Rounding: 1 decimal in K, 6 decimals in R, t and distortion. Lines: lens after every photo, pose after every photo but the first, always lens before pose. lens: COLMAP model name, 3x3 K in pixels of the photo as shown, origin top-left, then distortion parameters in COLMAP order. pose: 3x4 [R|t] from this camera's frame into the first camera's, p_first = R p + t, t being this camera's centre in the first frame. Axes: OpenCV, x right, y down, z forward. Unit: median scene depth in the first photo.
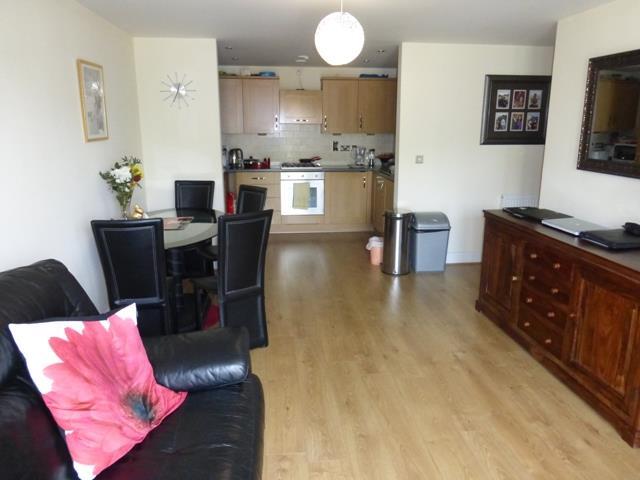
lens RADIAL K [[472.3, 0, 318.1], [0, 472.3, 234.2], [0, 0, 1]] dist [-0.034681, 0.010272]
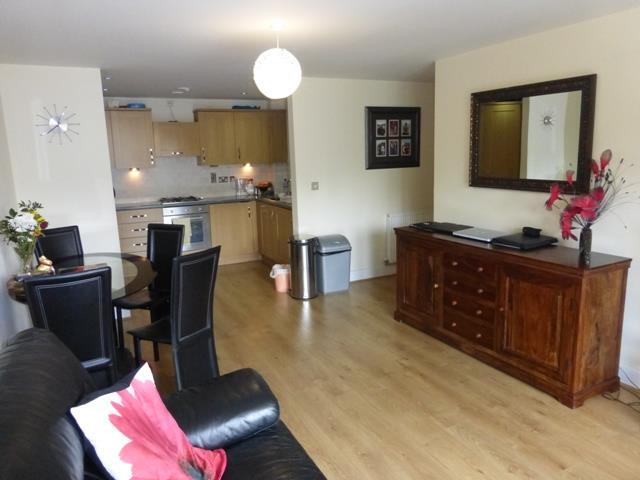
lens RADIAL K [[472.3, 0, 318.7], [0, 472.3, 237.5], [0, 0, 1]] dist [-0.034681, 0.010272]
pose [[0.936319, -0.091109, 0.339124, -0.210386], [0.109035, 0.993451, -0.034147, -0.012357], [-0.333792, 0.068949, 0.940122, 0.025592]]
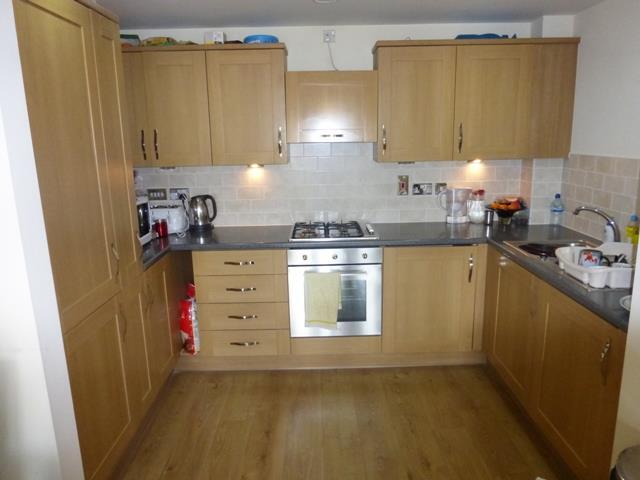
lens RADIAL K [[472.3, 0, 319.5], [0, 472.3, 239.7], [0, 0, 1]] dist [-0.034681, 0.010272]
pose [[0.995257, -0.002920, -0.097233, -0.005961], [0.002512, 0.999988, -0.004320, -0.263013], [0.097245, 0.004055, 0.995252, 1.028311]]
